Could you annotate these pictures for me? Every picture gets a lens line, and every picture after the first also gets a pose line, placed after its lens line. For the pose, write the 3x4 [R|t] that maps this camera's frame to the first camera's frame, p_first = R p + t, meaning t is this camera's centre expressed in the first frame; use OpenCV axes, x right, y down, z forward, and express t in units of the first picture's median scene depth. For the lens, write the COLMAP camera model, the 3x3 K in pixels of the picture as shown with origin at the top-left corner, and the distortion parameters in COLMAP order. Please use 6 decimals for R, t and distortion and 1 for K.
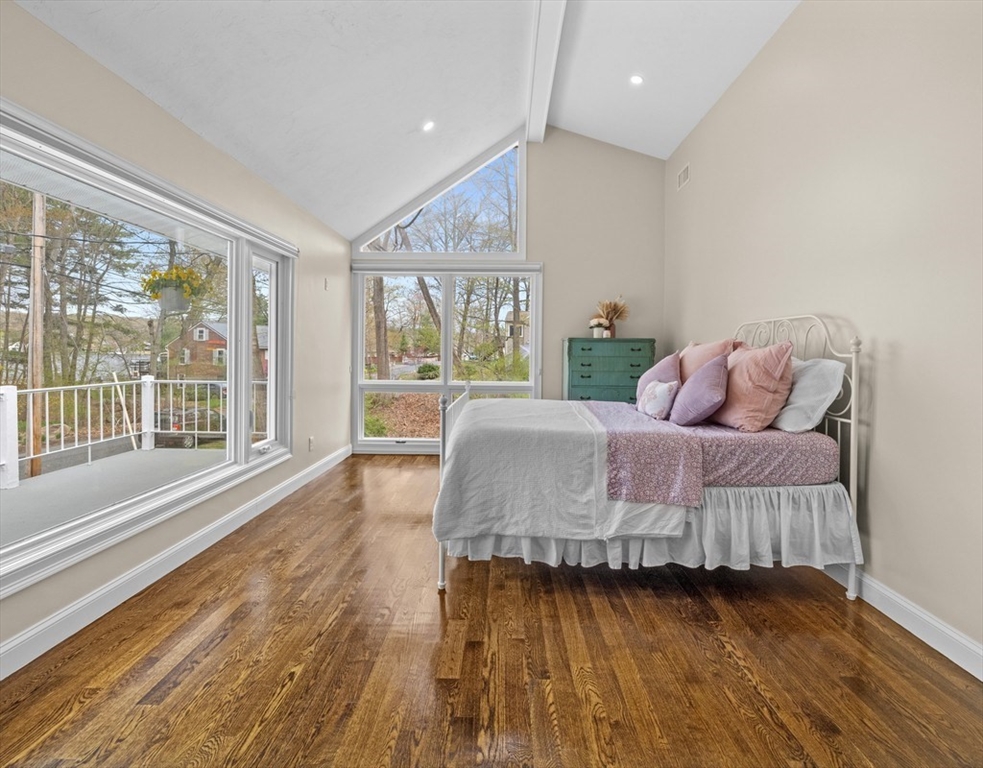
lens RADIAL K [[486.4, 0, 492.7], [0, 486.4, 358.2], [0, 0, 1]] dist [-0.000483, 0.000411]
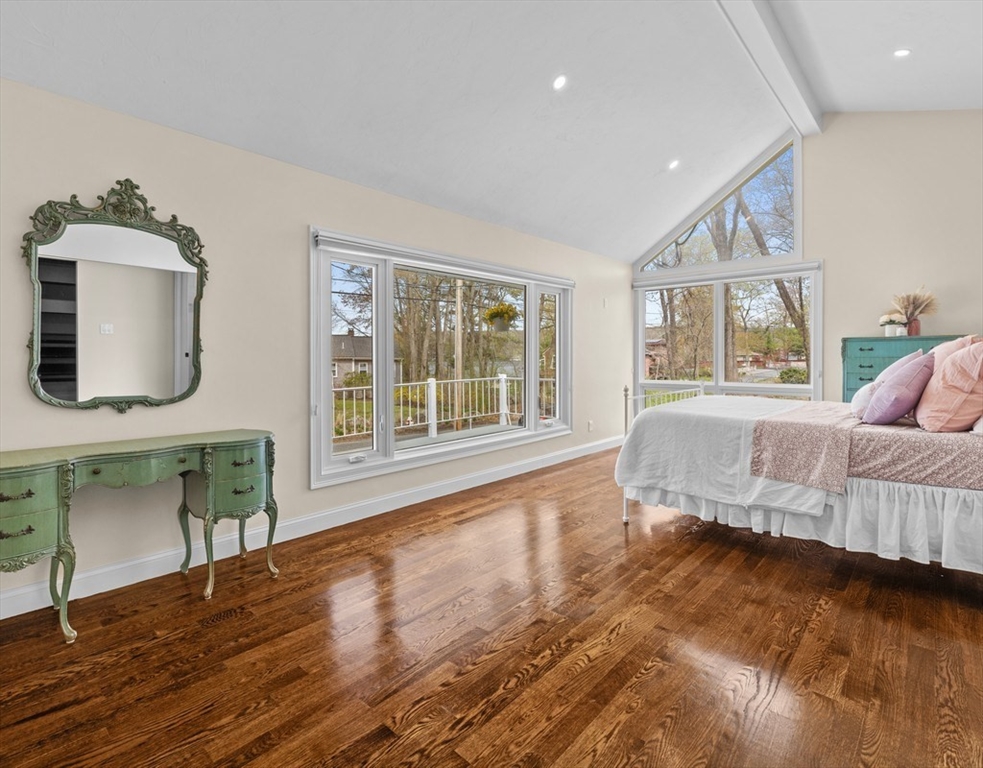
lens RADIAL K [[491.2, 0, 491.3], [0, 491.2, 360.7], [0, 0, 1]] dist [-0.000368, 0.000432]
pose [[0.759931, -0.008463, -0.649948, 0.540311], [0.005672, 0.999964, -0.006389, 0.009903], [0.649979, 0.001168, 0.759952, -0.351661]]
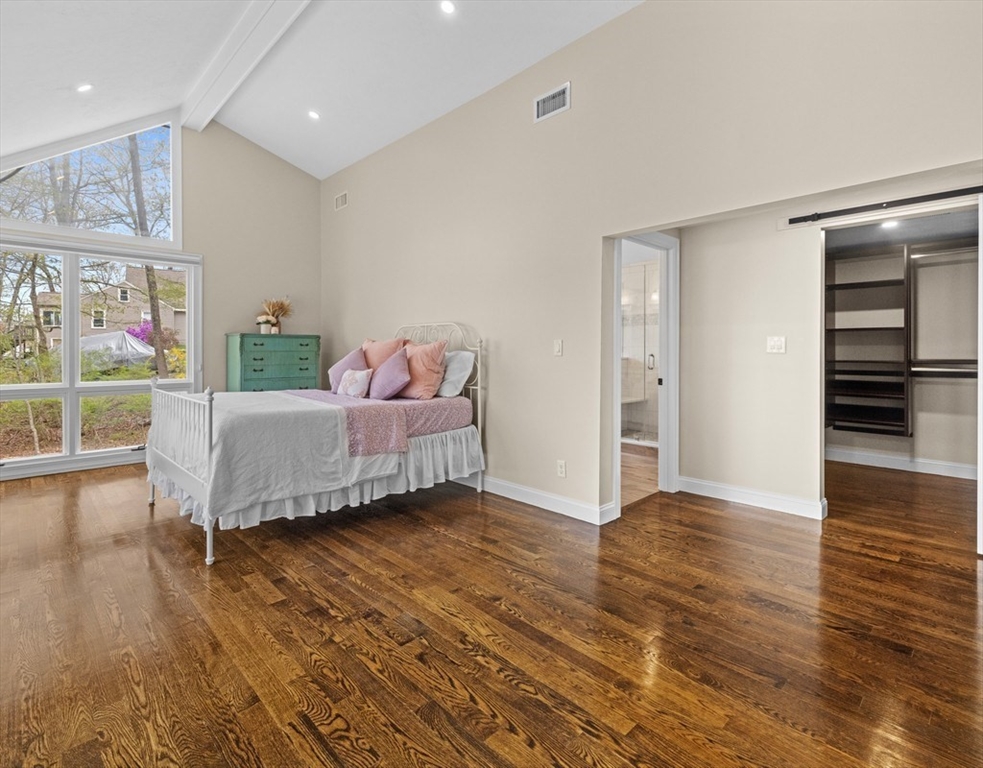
lens RADIAL K [[490.0, 0, 494.6], [0, 490.0, 348.8], [0, 0, 1]] dist [0.001410, 0.000781]
pose [[0.695928, -0.006369, 0.718083, -0.454278], [0.011234, 0.999935, -0.002018, -0.001770], [-0.718024, 0.009471, 0.695954, -0.236880]]
